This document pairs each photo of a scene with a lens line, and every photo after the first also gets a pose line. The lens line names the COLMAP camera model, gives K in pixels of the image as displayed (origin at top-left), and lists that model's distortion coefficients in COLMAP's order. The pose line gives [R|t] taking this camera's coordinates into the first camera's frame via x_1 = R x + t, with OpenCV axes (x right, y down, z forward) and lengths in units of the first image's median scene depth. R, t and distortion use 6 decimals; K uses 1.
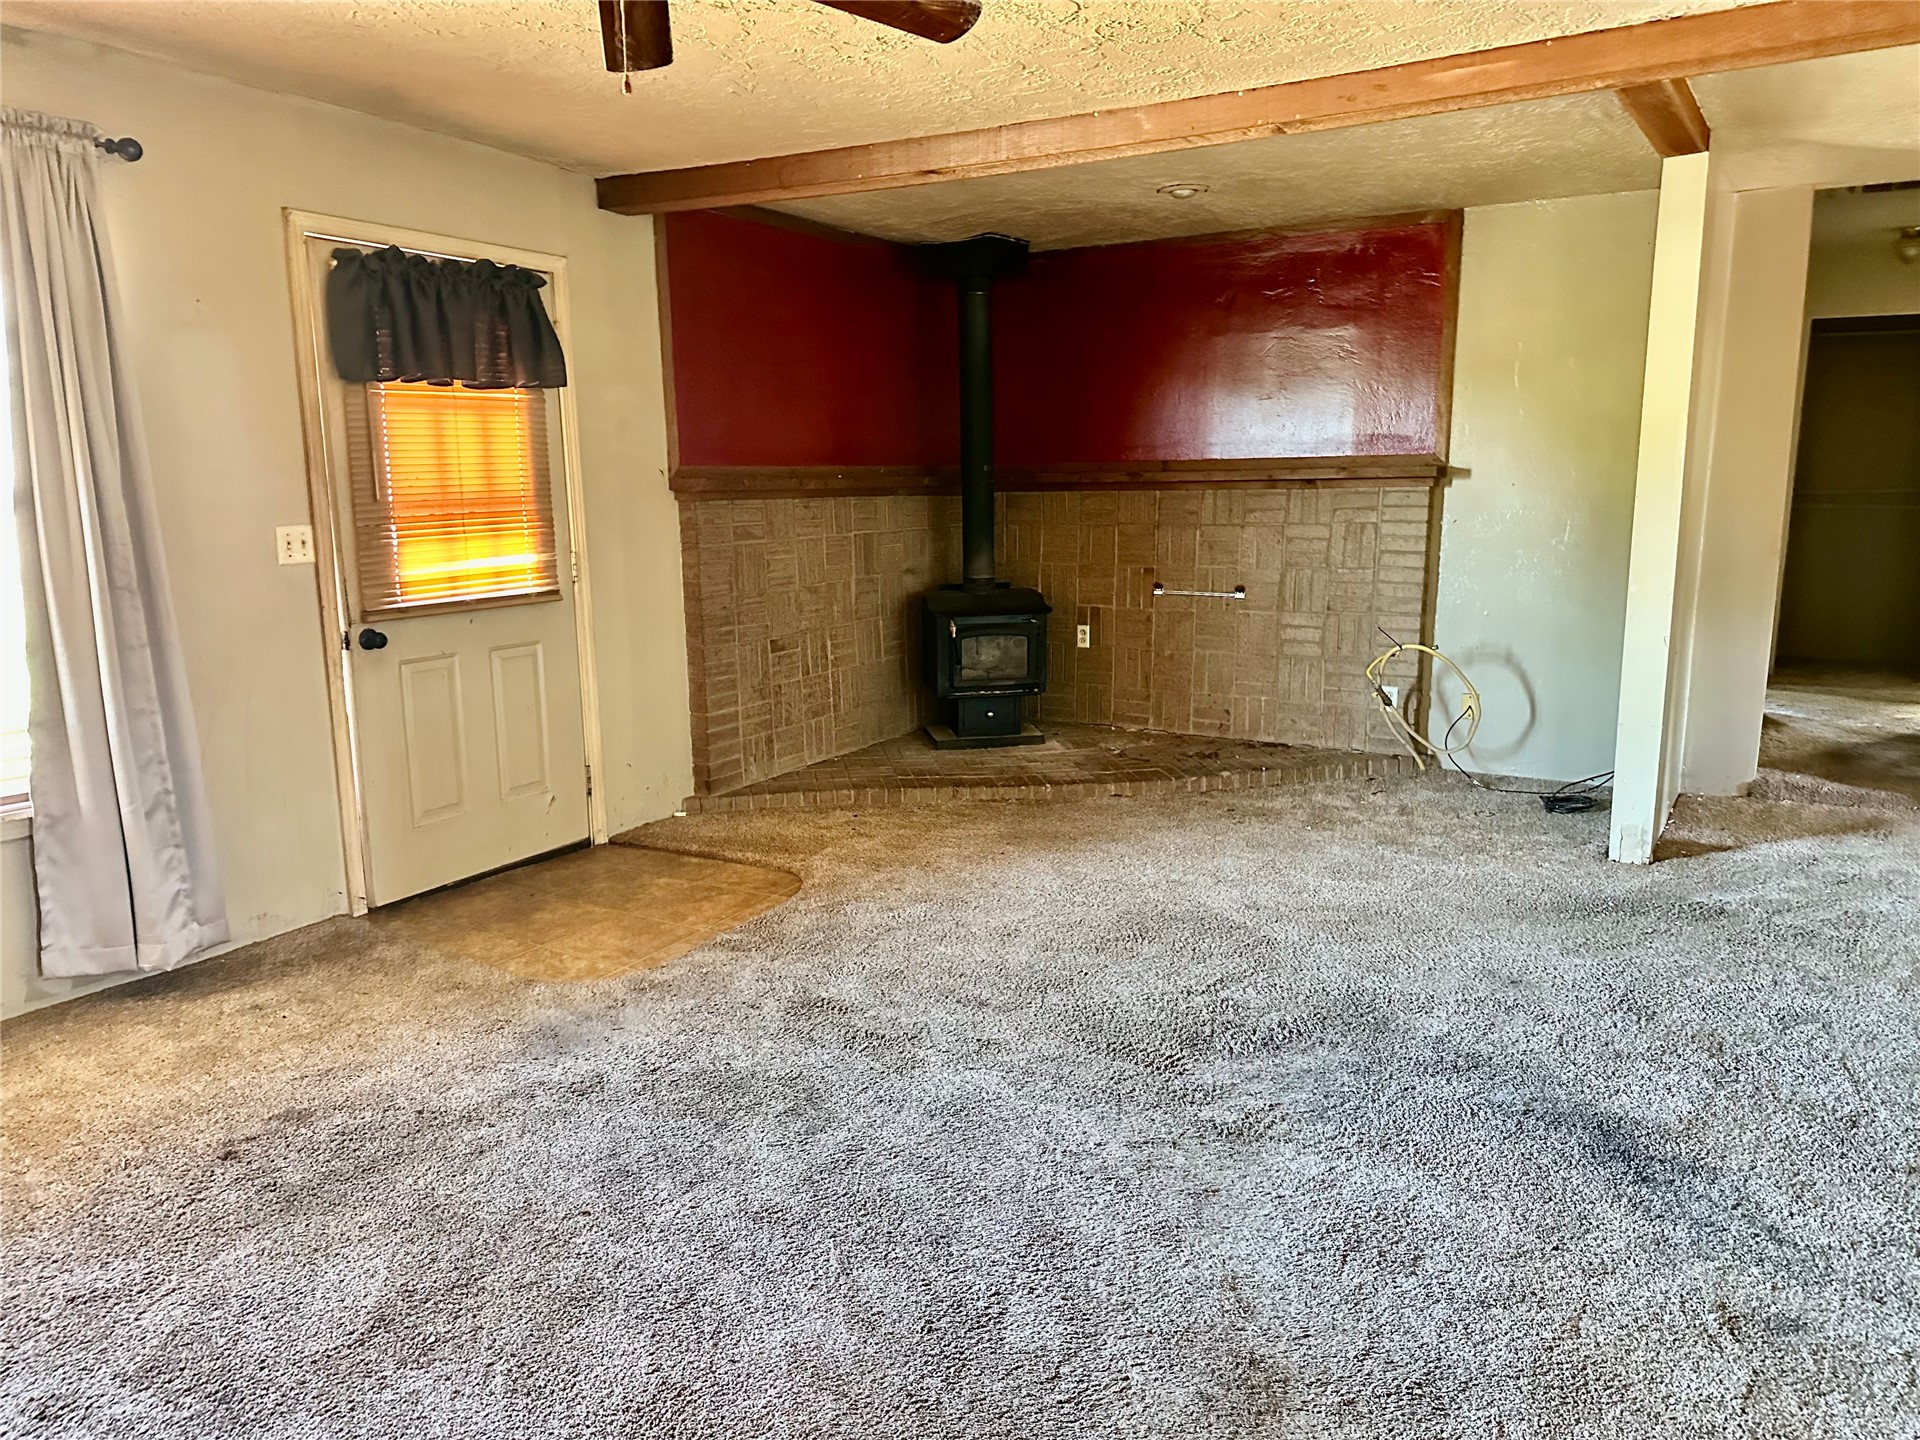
lens RADIAL K [[1352.8, 0, 972.0], [0, 1352.8, 724.3], [0, 0, 1]] dist [0.026080, -0.035914]
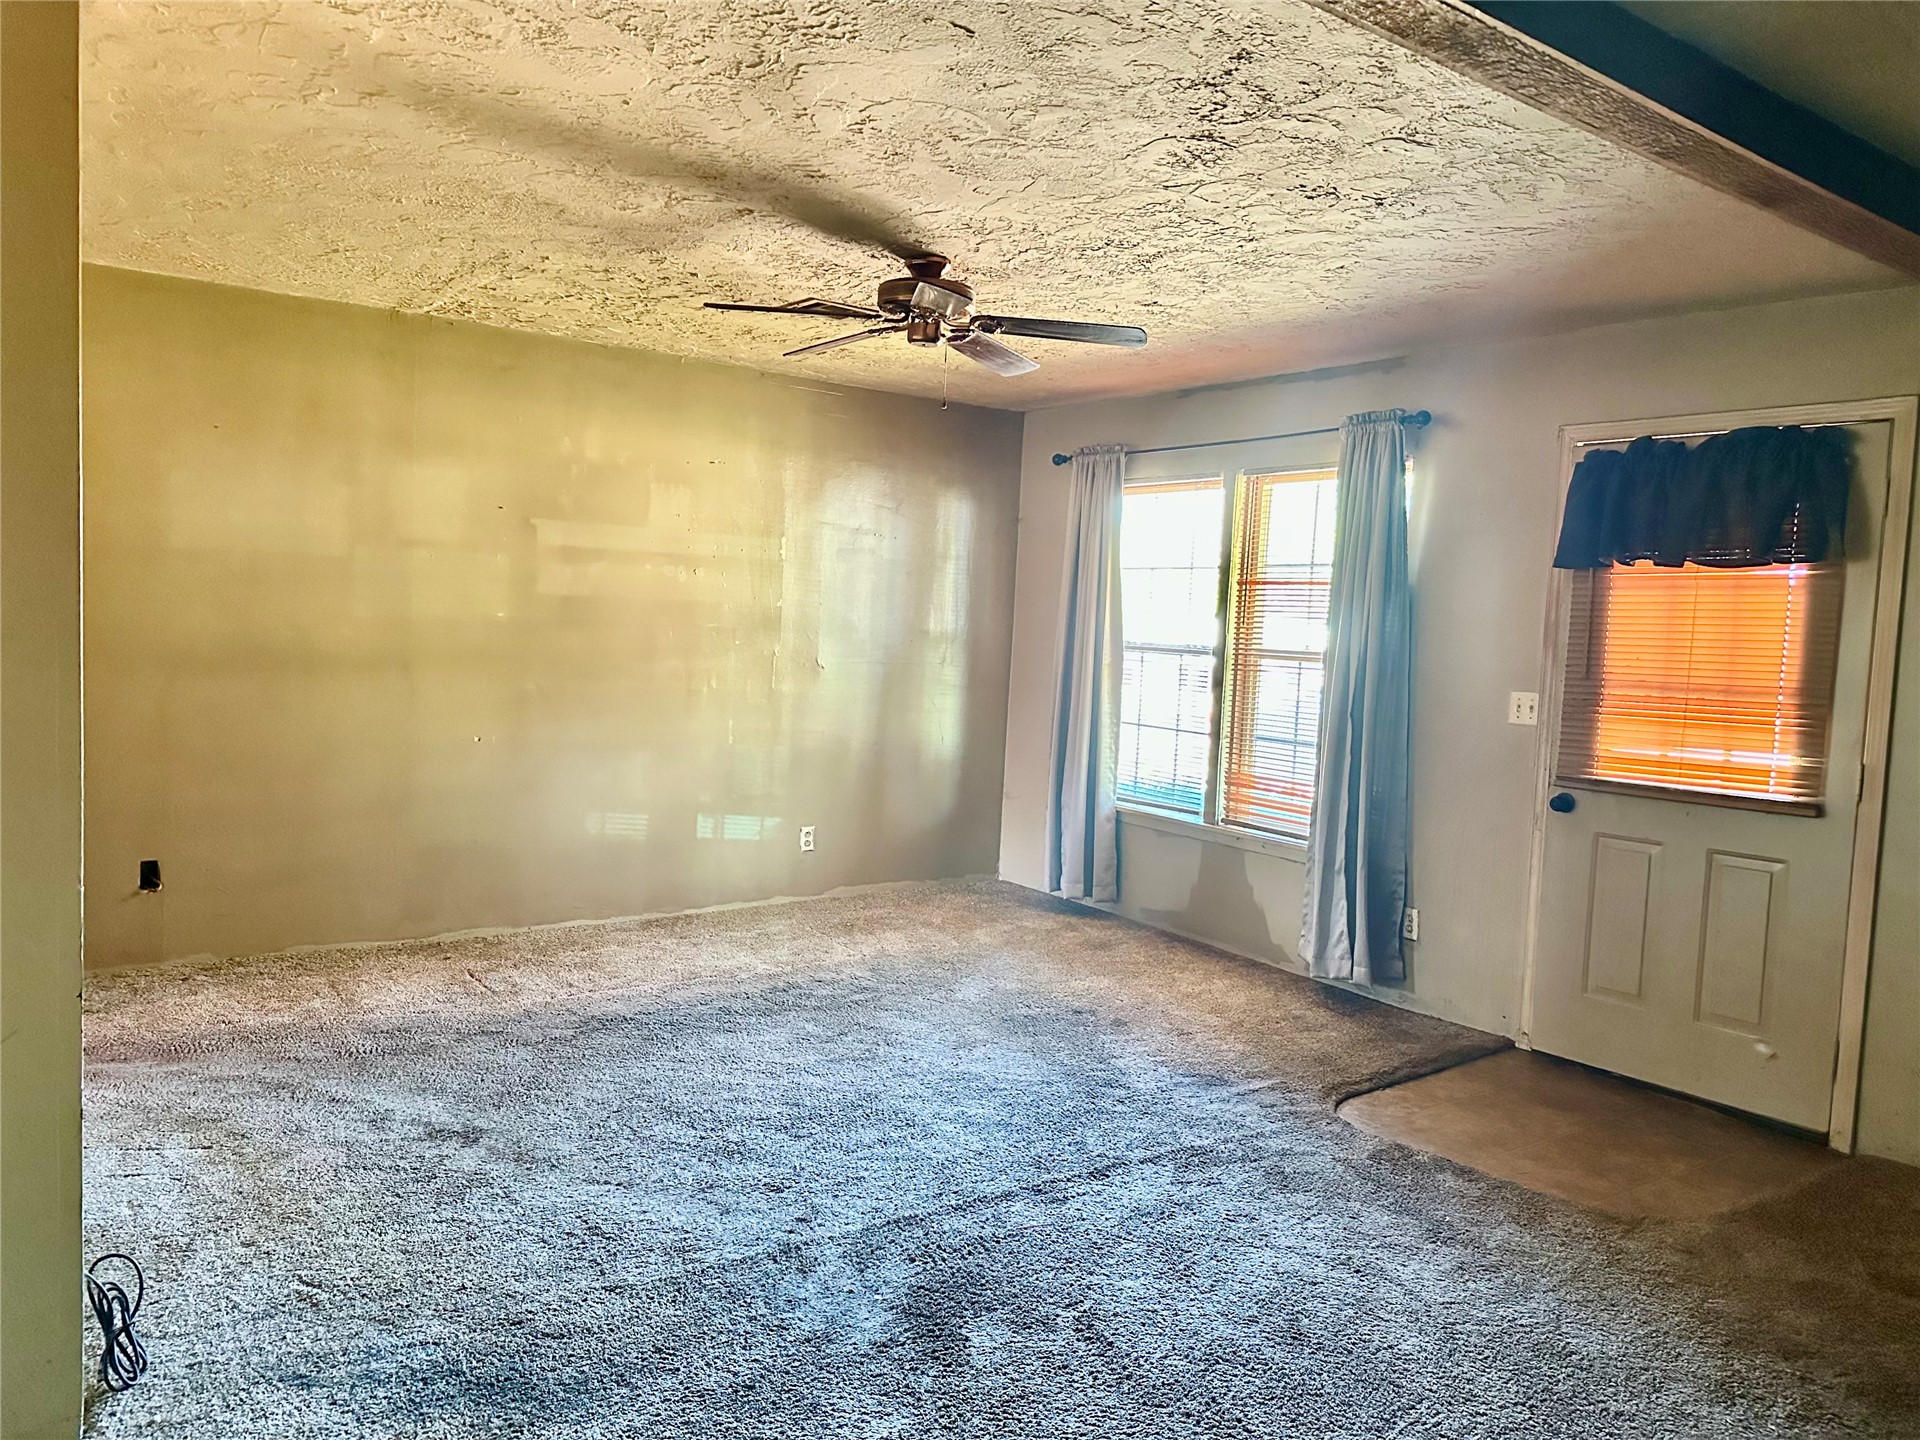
lens RADIAL K [[1352.8, 0, 967.8], [0, 1352.8, 724.5], [0, 0, 1]] dist [0.026080, -0.035914]
pose [[-0.409620, 0.049819, -0.910895, 0.713529], [-0.214240, 0.965329, 0.149137, -0.178098], [0.886743, 0.256240, -0.384745, 0.961078]]
